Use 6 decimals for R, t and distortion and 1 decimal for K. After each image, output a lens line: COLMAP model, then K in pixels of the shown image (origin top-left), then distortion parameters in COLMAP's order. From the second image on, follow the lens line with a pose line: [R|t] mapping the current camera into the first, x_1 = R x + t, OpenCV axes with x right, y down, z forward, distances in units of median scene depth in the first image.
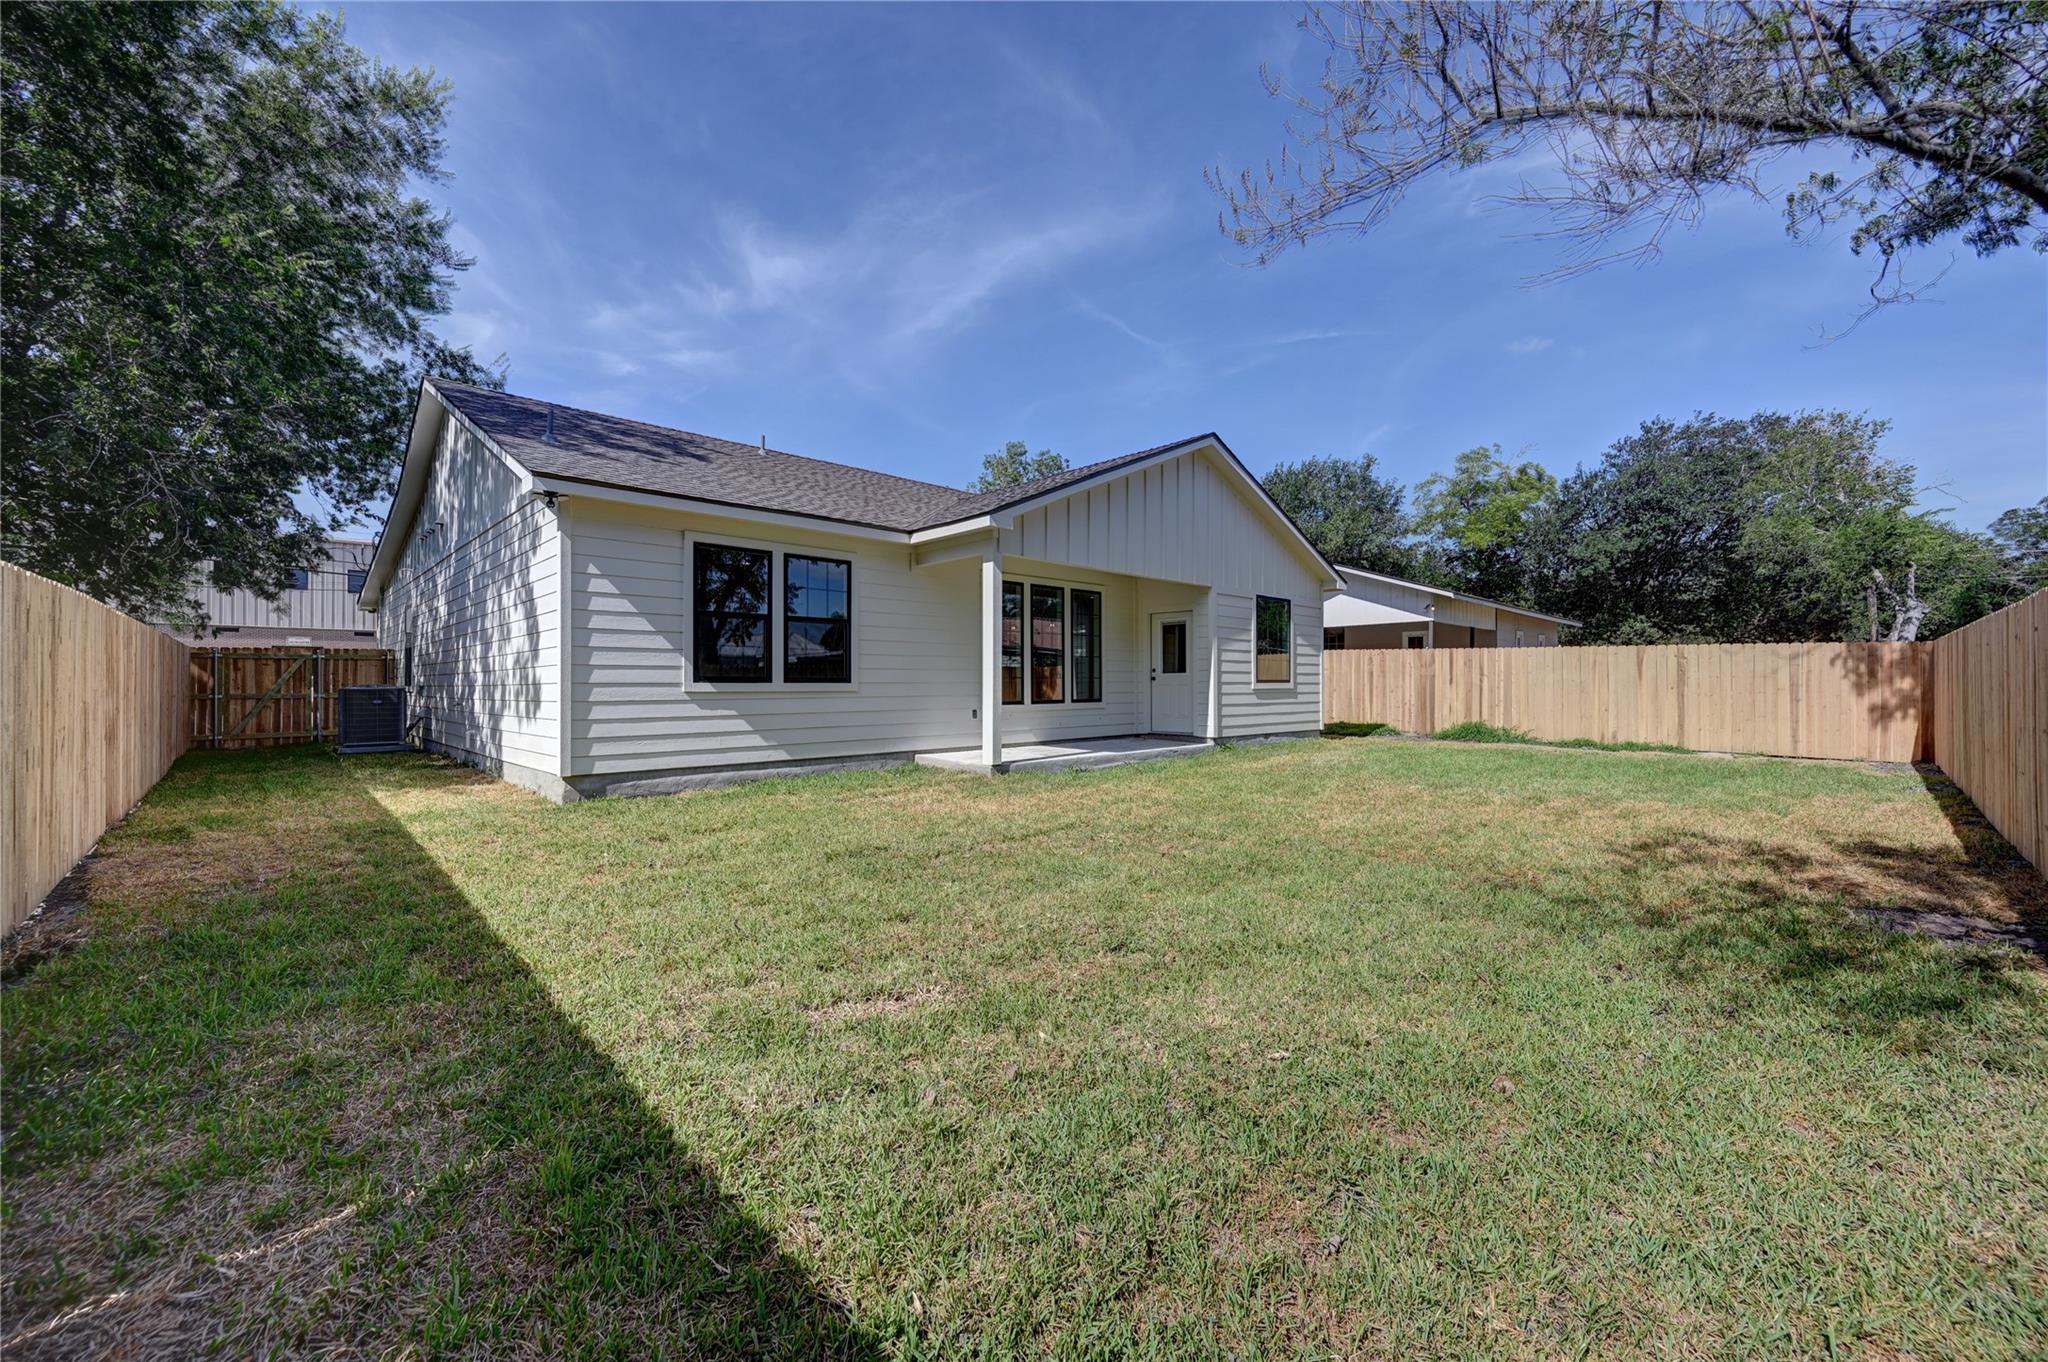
lens RADIAL K [[797.6, 0, 1033.1], [0, 797.6, 682.8], [0, 0, 1]] dist [0.002549, 0.000130]
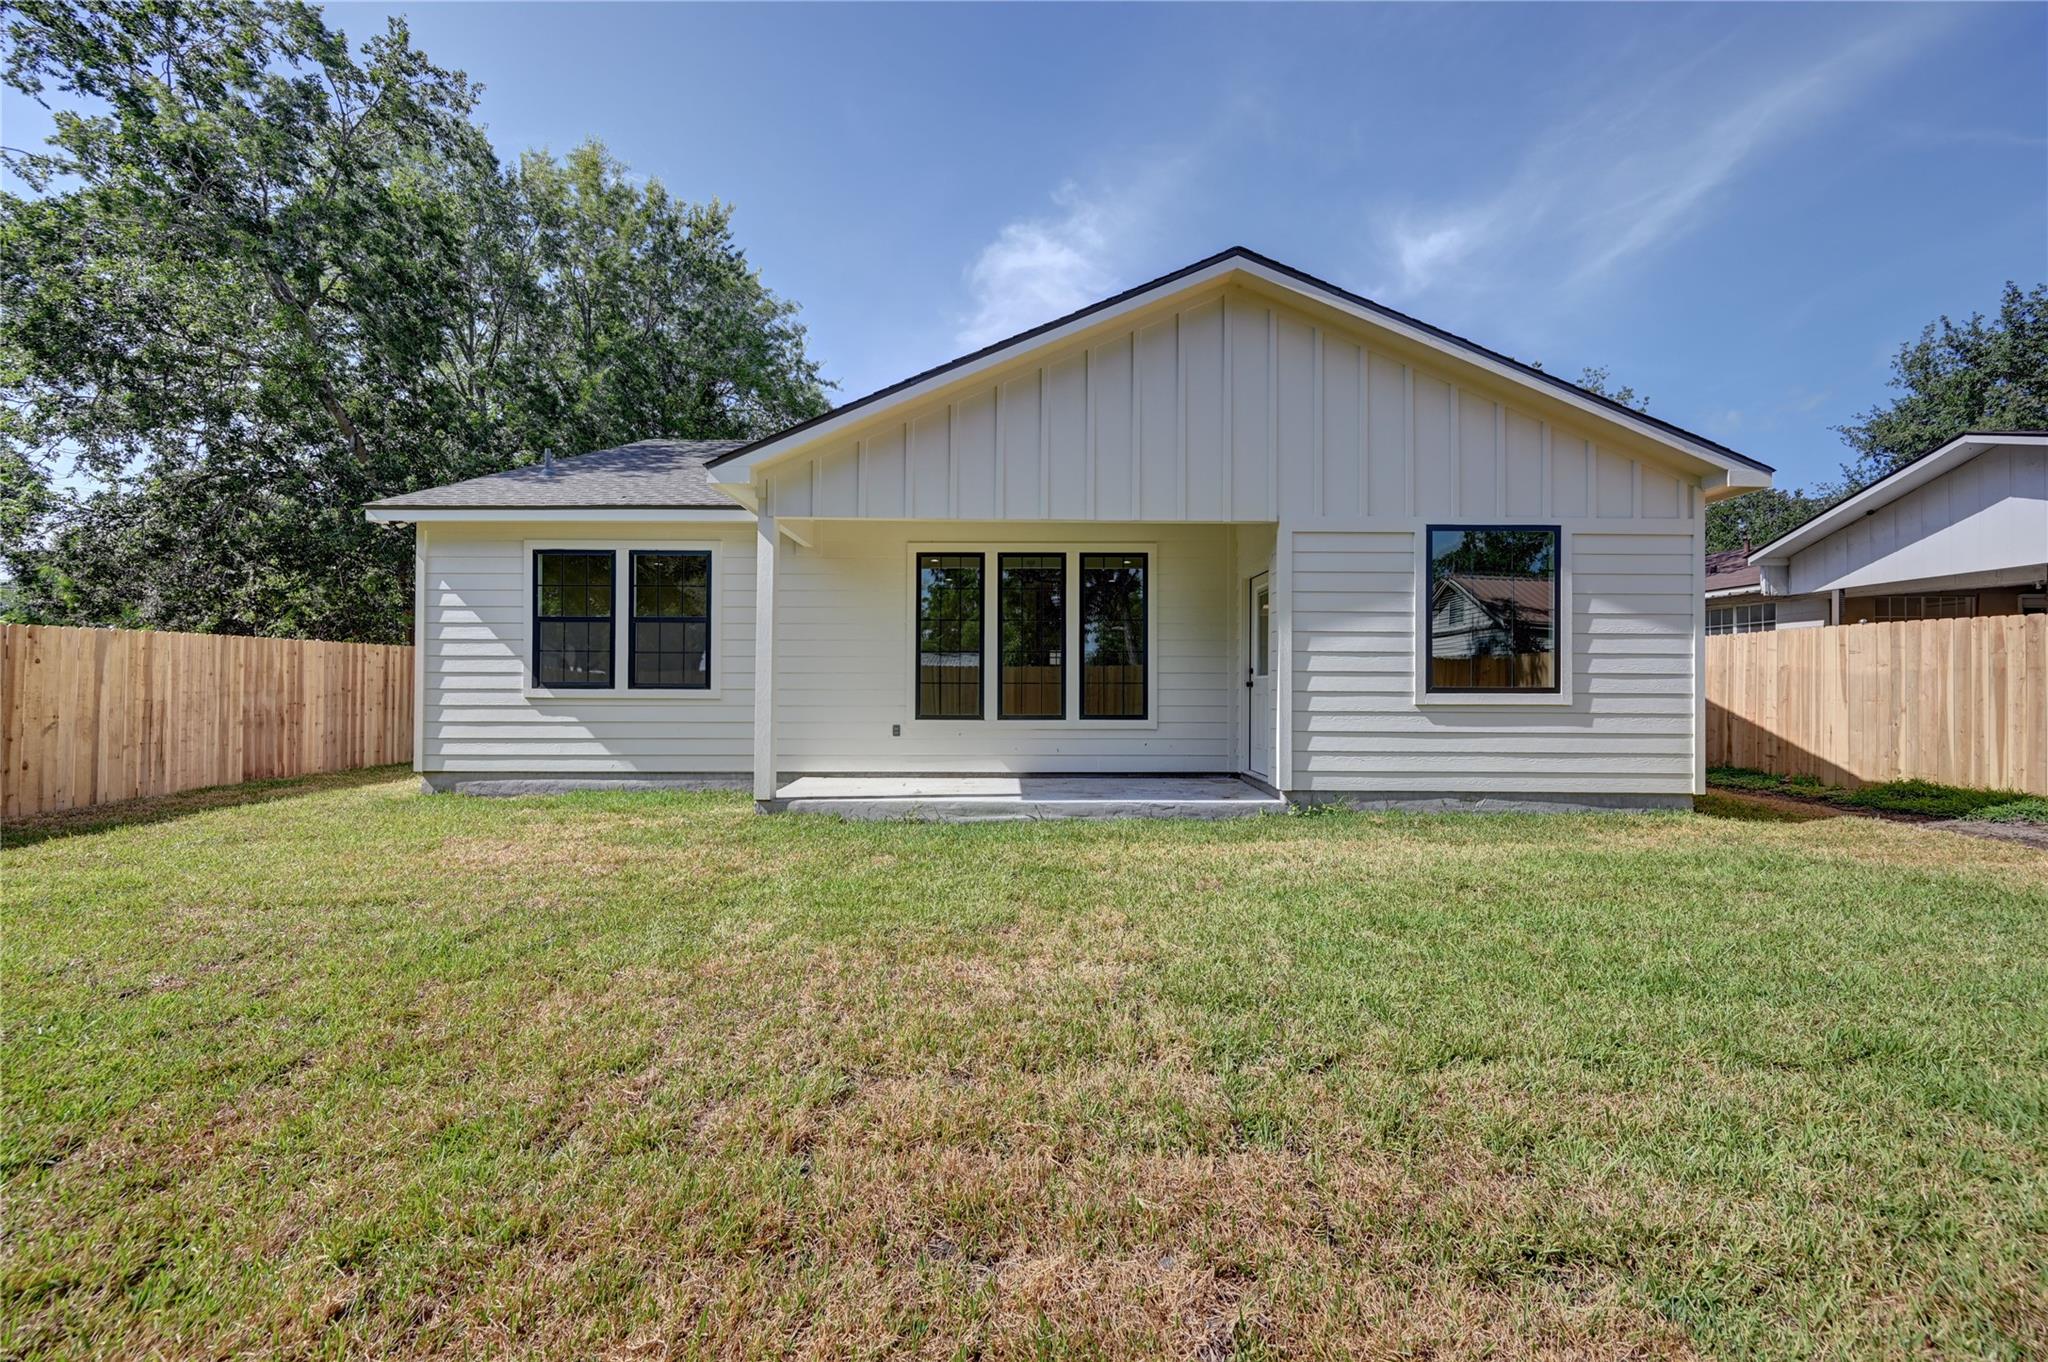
lens RADIAL K [[797.6, 0, 1021.4], [0, 797.6, 675.2], [0, 0, 1]] dist [0.002549, 0.000130]
pose [[0.717549, -0.004742, -0.696492, 0.667407], [-0.003406, 0.999941, -0.010317, -0.007823], [0.696500, 0.009776, 0.717490, 0.647040]]
